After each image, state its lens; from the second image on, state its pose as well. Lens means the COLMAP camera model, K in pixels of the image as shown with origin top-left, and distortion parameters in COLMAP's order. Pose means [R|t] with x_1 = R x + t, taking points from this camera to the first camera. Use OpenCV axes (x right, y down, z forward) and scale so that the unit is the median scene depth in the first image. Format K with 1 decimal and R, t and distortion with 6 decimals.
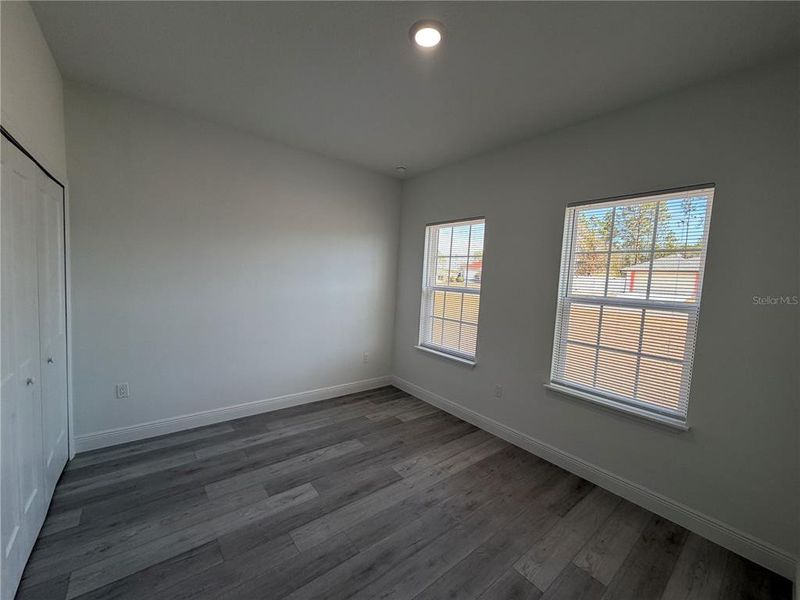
lens RADIAL K [[319.0, 0, 400.0], [0, 319.0, 300.0], [0, 0, 1]] dist [0.000476, -0.000166]
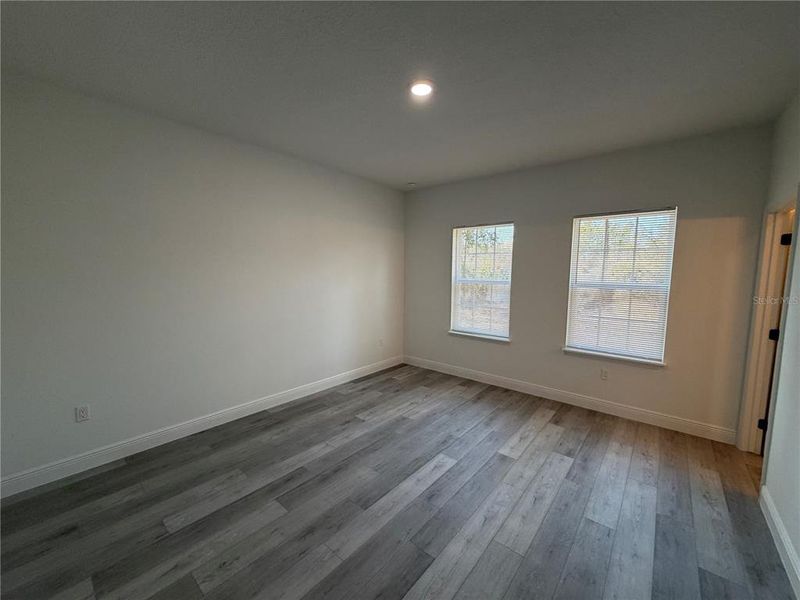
lens RADIAL K [[325.9, 0, 400.0], [0, 325.9, 300.0], [0, 0, 1]] dist [0.000176, 0.000039]
pose [[0.967755, -0.057496, 0.245242, -0.496919], [0.050838, 0.998148, 0.033397, -0.023140], [-0.246708, -0.019853, 0.968886, -0.157293]]
